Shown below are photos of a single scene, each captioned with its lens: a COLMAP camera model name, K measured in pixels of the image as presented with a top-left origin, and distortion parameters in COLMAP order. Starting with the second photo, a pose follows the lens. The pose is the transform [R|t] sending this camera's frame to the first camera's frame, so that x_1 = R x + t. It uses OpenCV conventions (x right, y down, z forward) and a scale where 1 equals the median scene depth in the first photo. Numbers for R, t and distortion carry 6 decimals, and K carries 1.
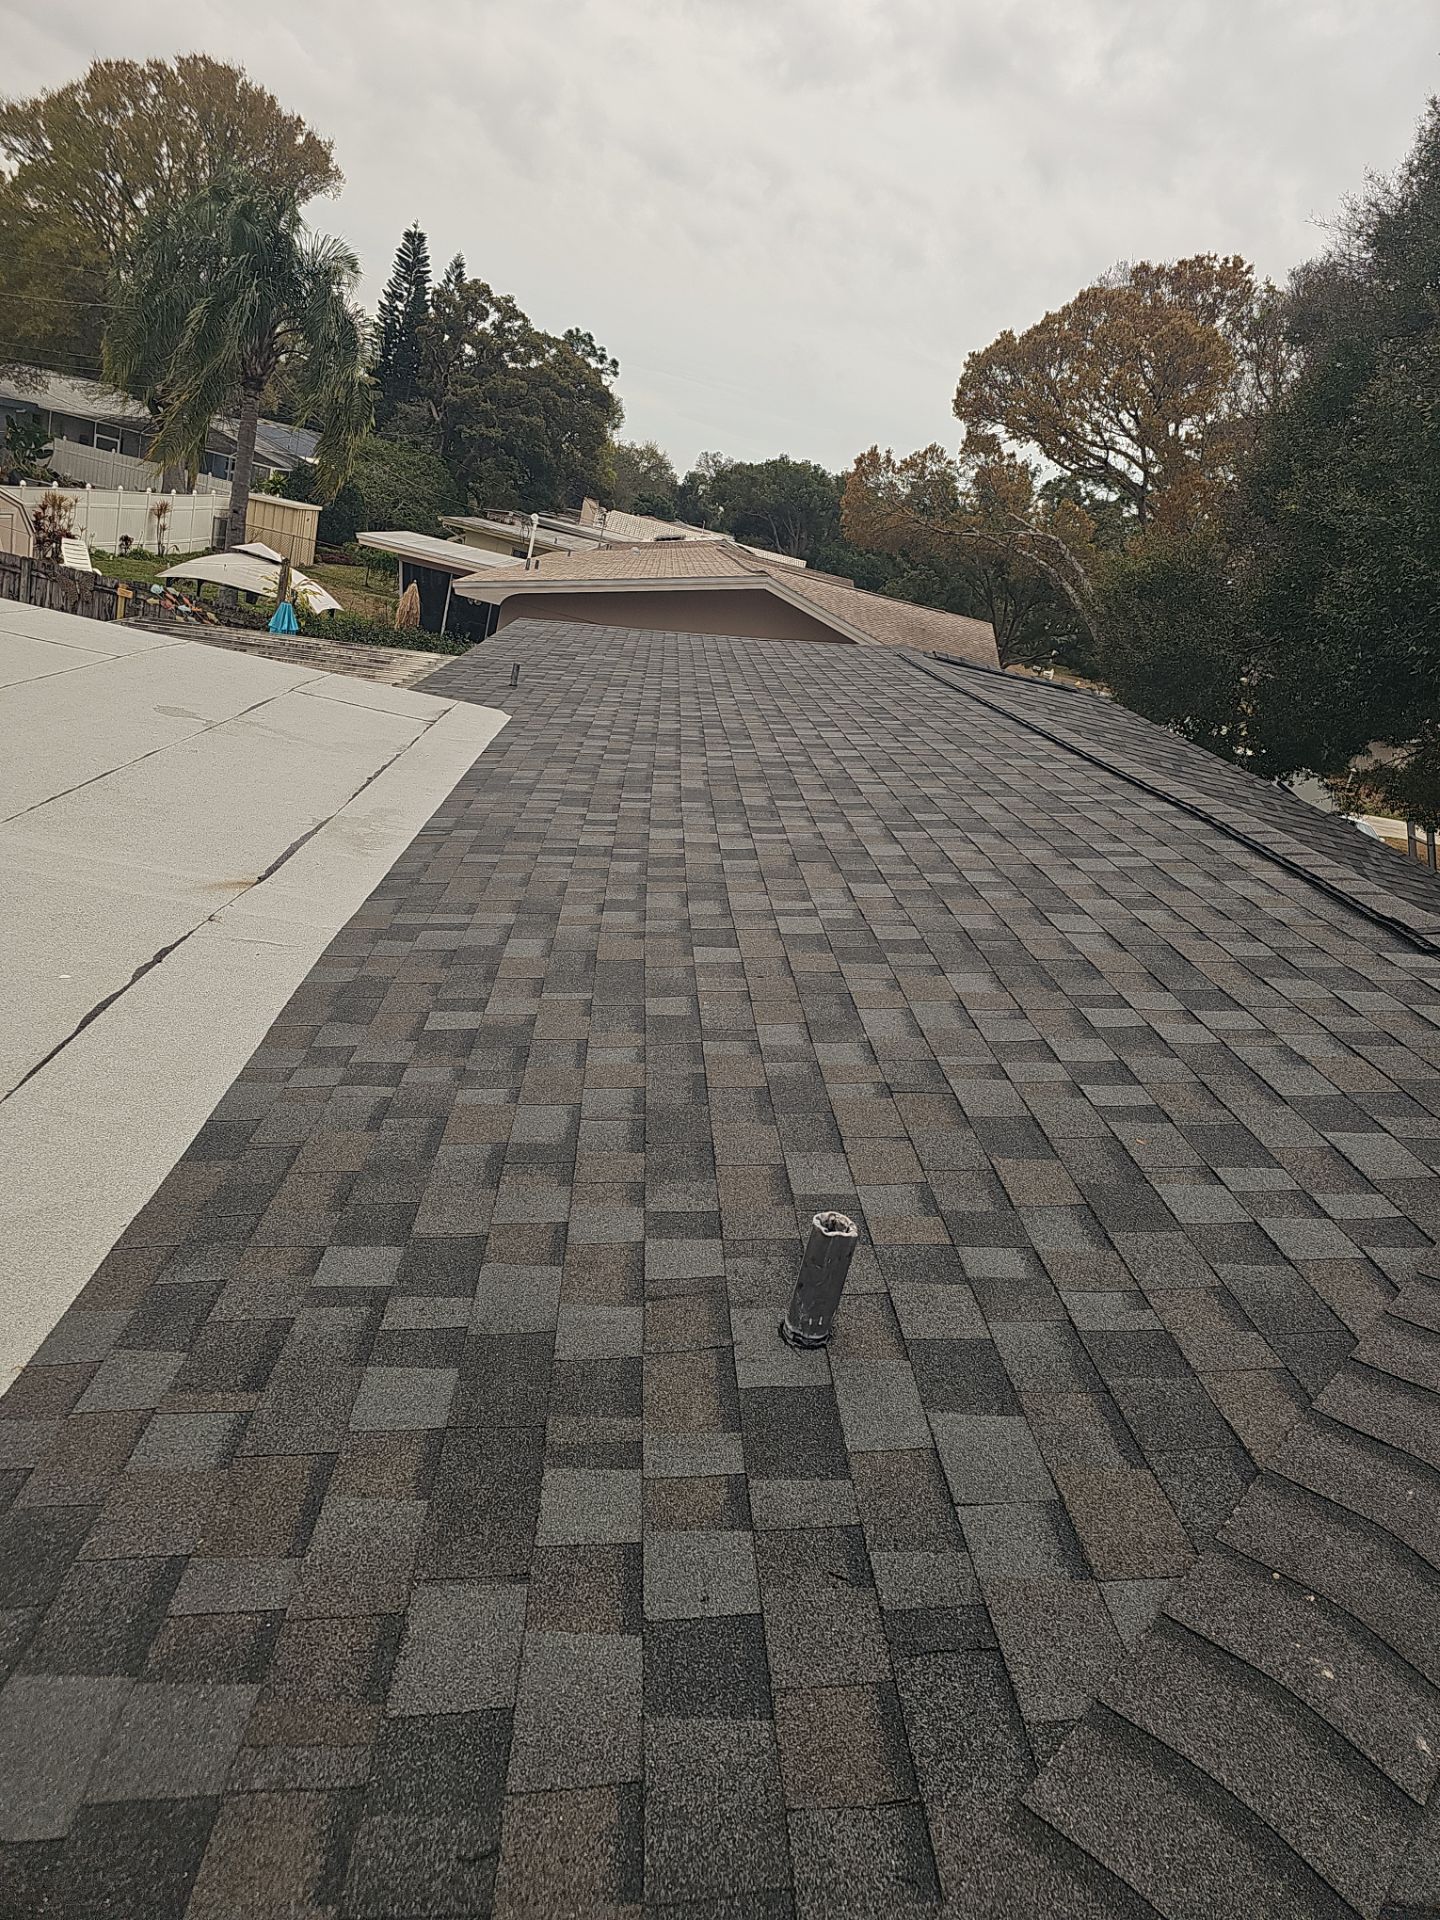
lens RADIAL K [[1275.5, 0, 721.2], [0, 1275.5, 966.8], [0, 0, 1]] dist [0.052940, -0.031616]
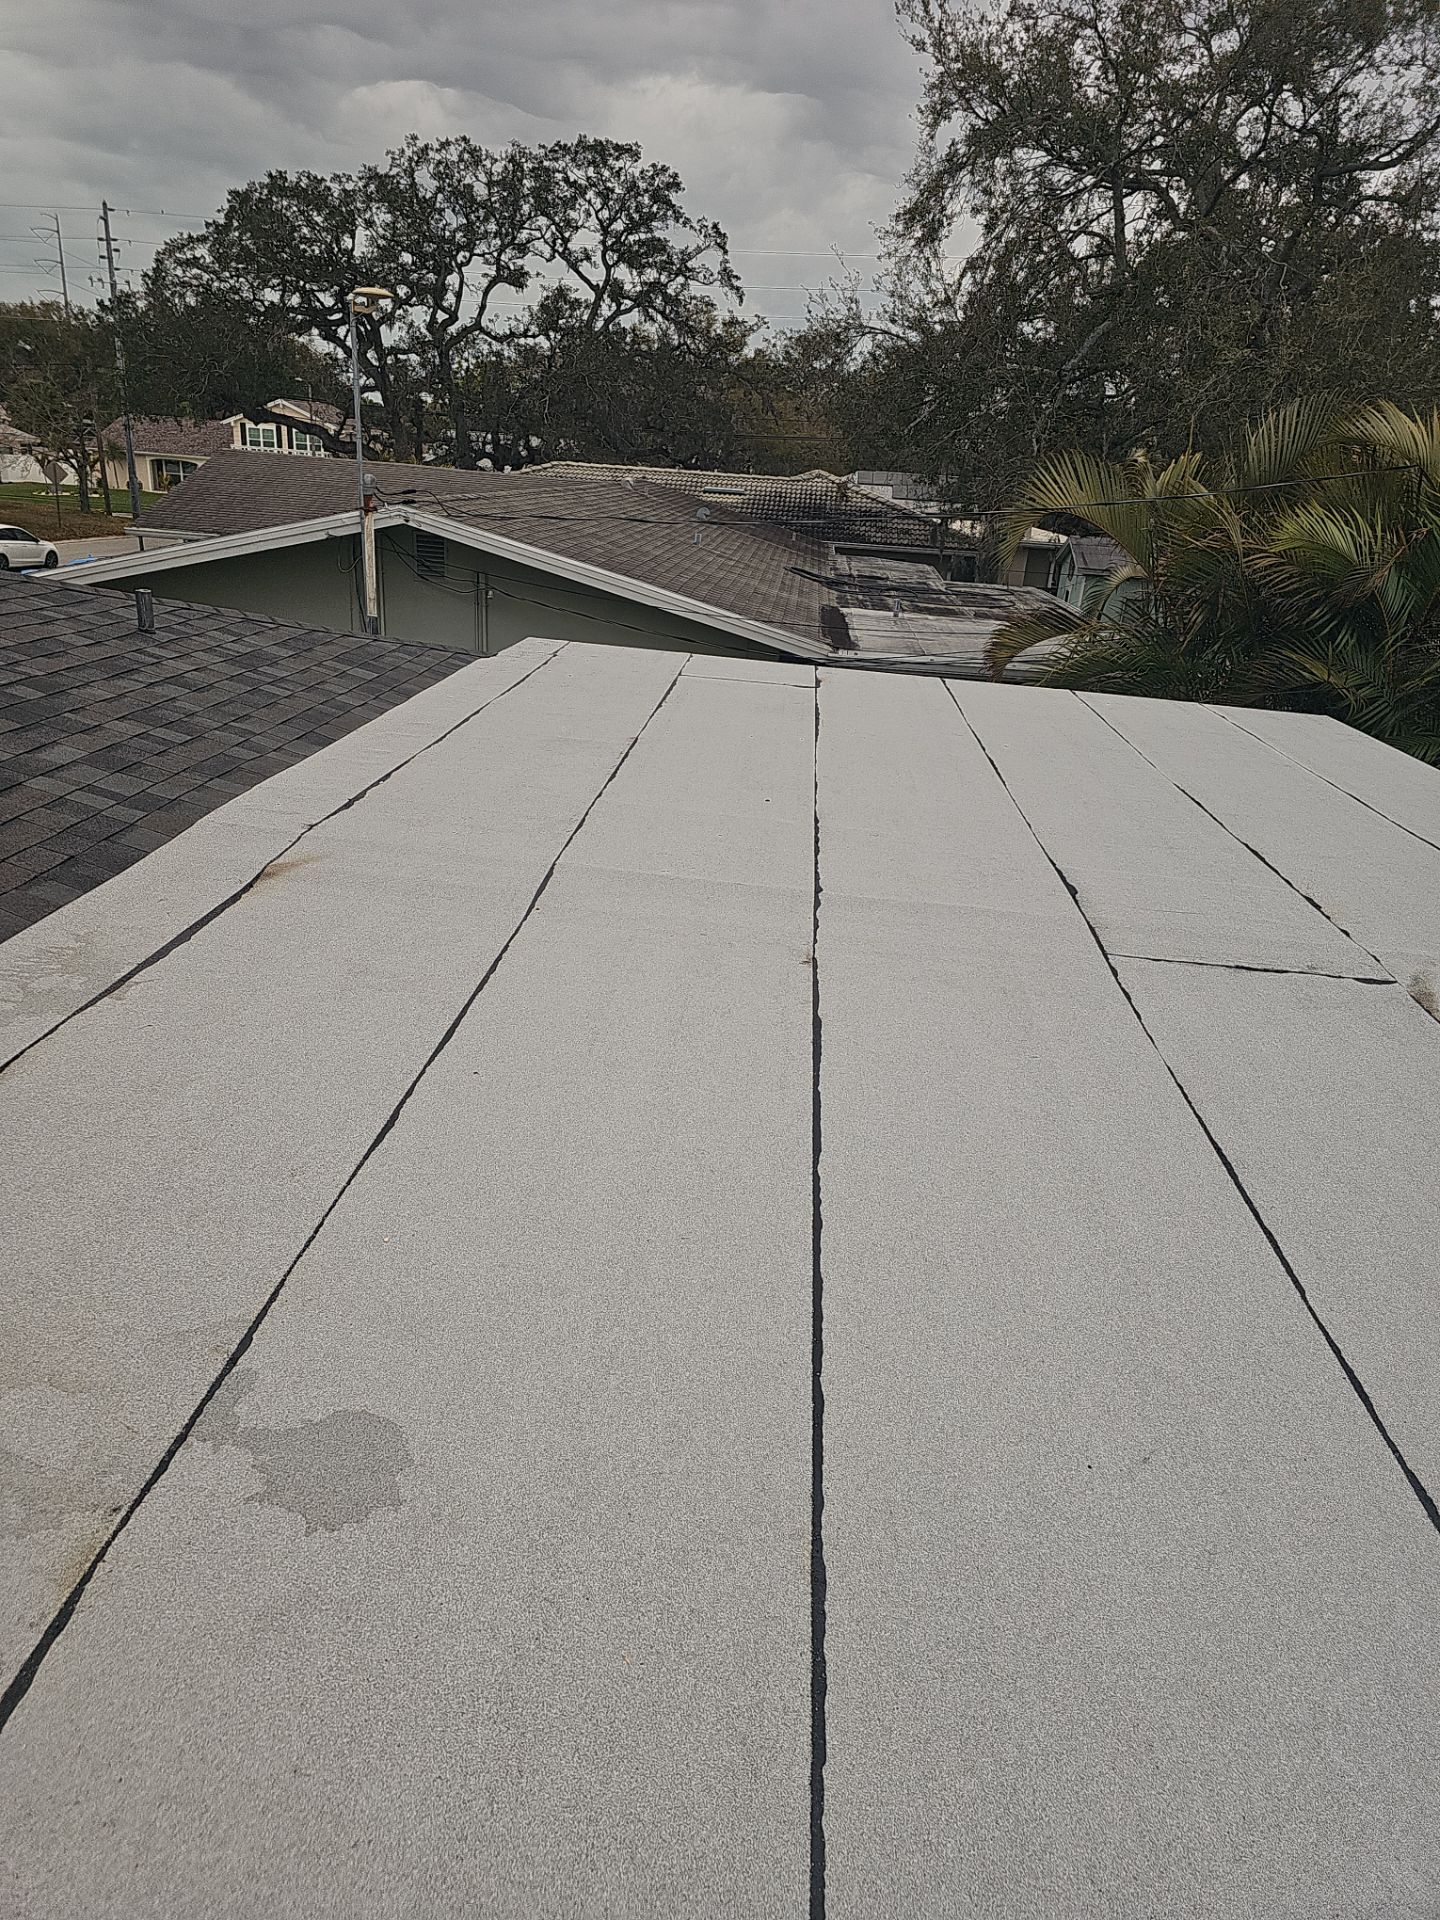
lens RADIAL K [[1275.5, 0, 721.2], [0, 1275.5, 966.8], [0, 0, 1]] dist [0.052940, -0.031616]
pose [[-0.947040, -0.321106, -0.002412, -0.081169], [-0.244368, 0.715803, 0.654149, -0.082883], [-0.208325, 0.620094, -0.756362, 0.194171]]
